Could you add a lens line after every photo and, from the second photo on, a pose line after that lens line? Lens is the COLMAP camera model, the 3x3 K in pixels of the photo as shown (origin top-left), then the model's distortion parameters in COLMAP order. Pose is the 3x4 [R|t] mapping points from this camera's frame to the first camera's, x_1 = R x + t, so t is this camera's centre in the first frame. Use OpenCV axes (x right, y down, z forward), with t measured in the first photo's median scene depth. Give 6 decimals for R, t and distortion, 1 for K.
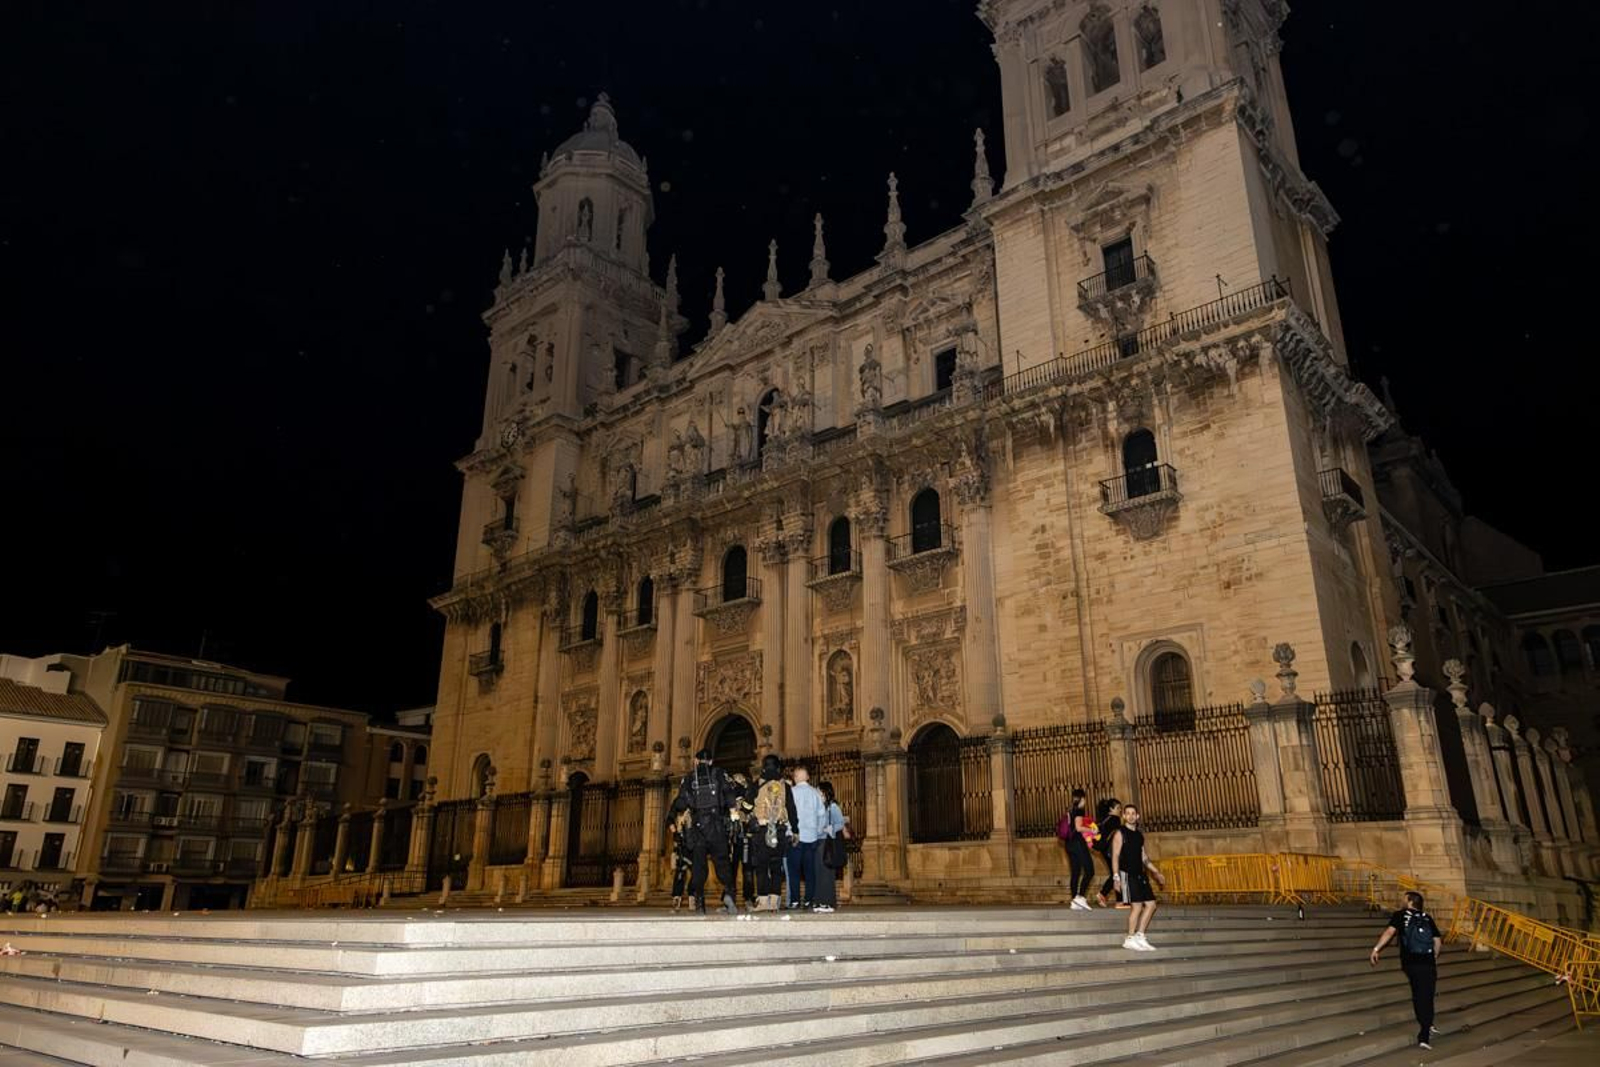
lens RADIAL K [[1086.4, 0, 800.0], [0, 1086.4, 533.5], [0, 0, 1]] dist [-0.003568, 0.003796]
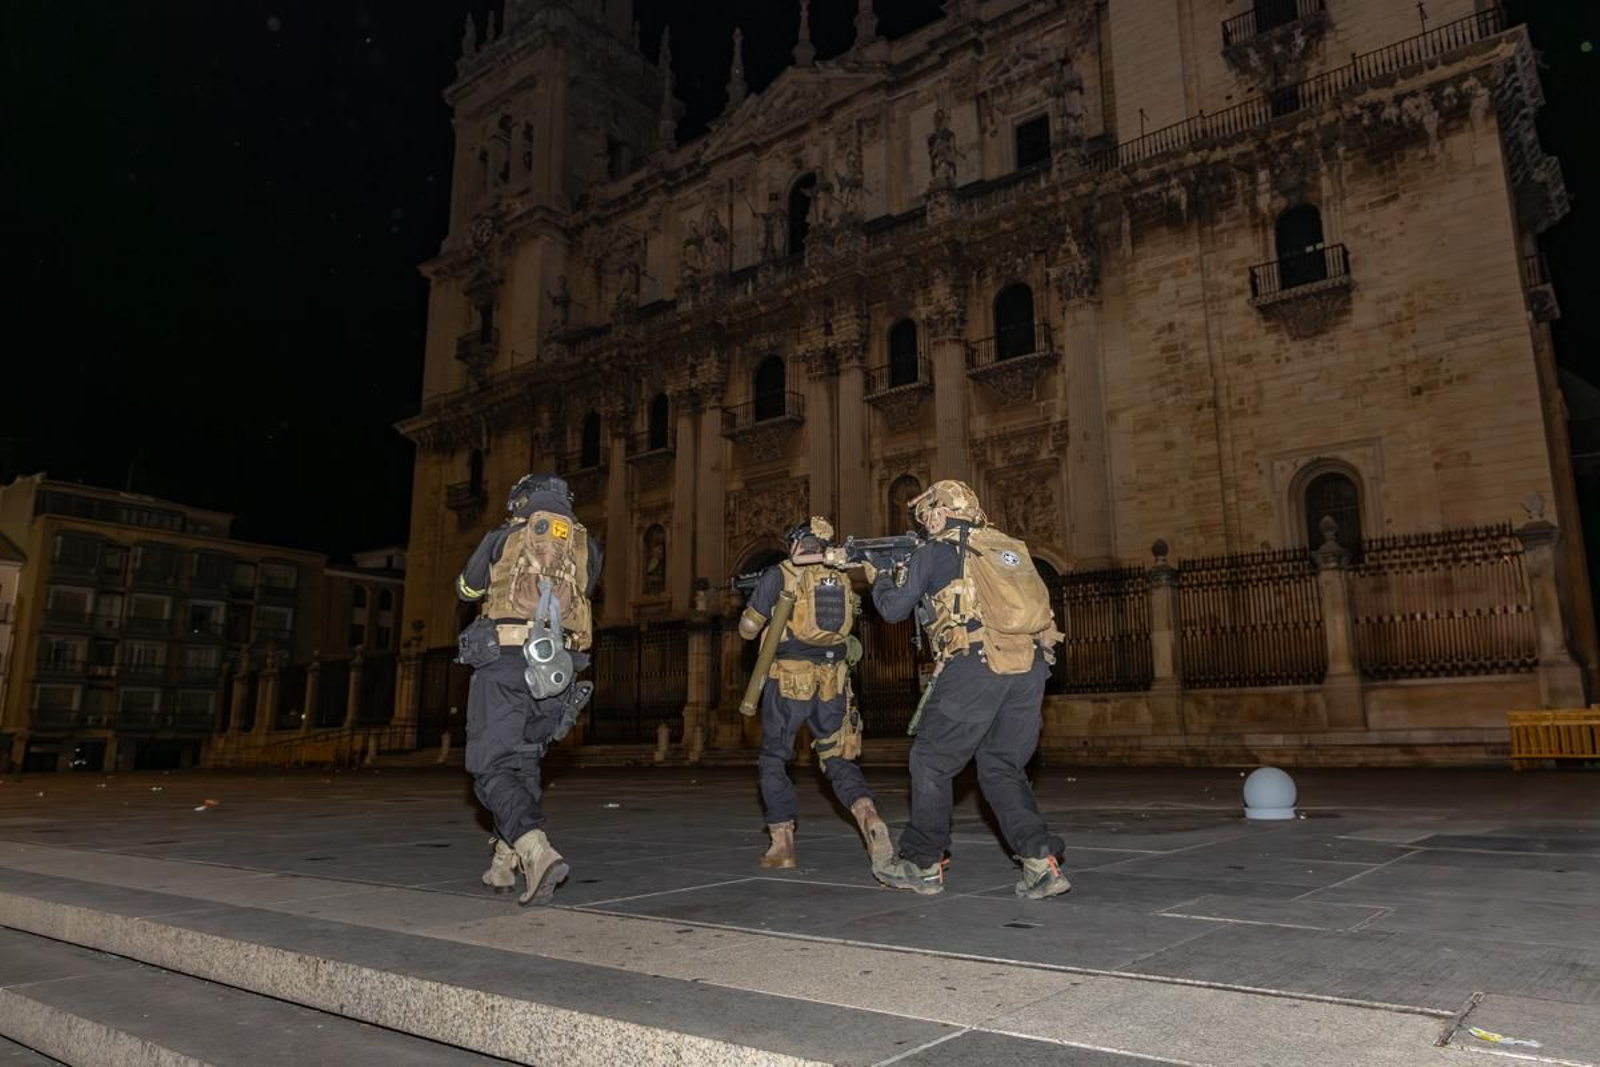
lens RADIAL K [[1100.2, 0, 800.0], [0, 1100.2, 533.5], [0, 0, 1]] dist [-0.001701, 0.001184]
pose [[0.998617, 0.006650, 0.052150, -0.082983], [-0.013537, 0.991045, 0.132840, 0.035555], [-0.050799, -0.133362, 0.989765, 0.127691]]
